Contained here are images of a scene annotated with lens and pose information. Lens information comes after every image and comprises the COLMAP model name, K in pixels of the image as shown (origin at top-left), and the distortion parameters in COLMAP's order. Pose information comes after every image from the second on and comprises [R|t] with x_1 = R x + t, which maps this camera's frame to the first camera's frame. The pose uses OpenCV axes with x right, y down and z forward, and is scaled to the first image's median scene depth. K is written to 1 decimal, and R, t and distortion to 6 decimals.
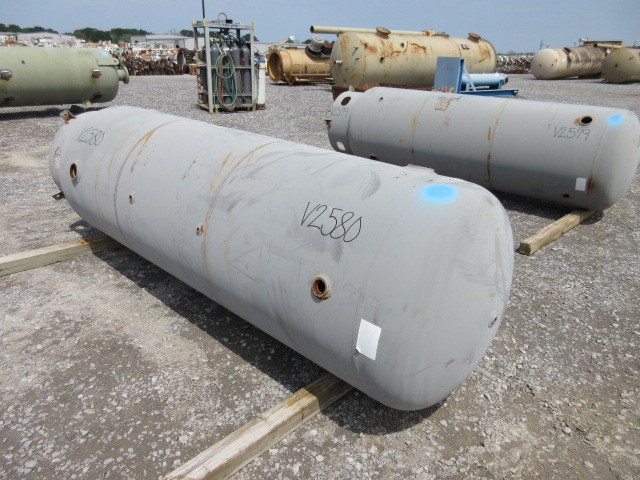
lens RADIAL K [[471.4, 0, 320.2], [0, 471.4, 241.0], [0, 0, 1]] dist [0.005186, 0.000712]
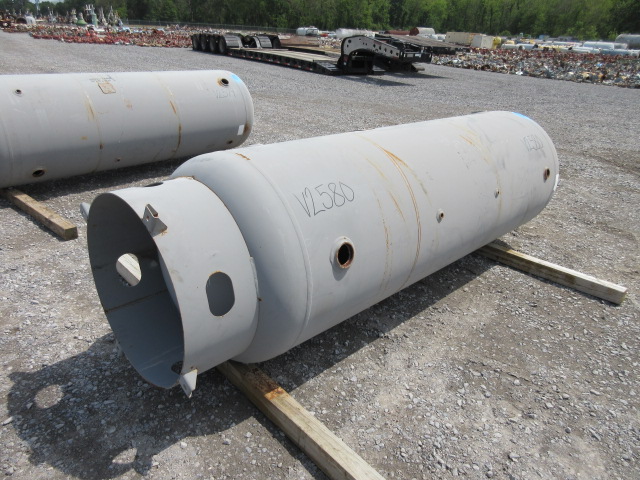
lens RADIAL K [[471.4, 0, 320.4], [0, 471.4, 238.8], [0, 0, 1]] dist [0.005186, 0.000712]
pose [[0.044676, -0.430003, 0.901721, -0.979971], [0.338955, 0.855604, 0.391217, -0.385563], [-0.939741, 0.288165, 0.183977, 0.811538]]
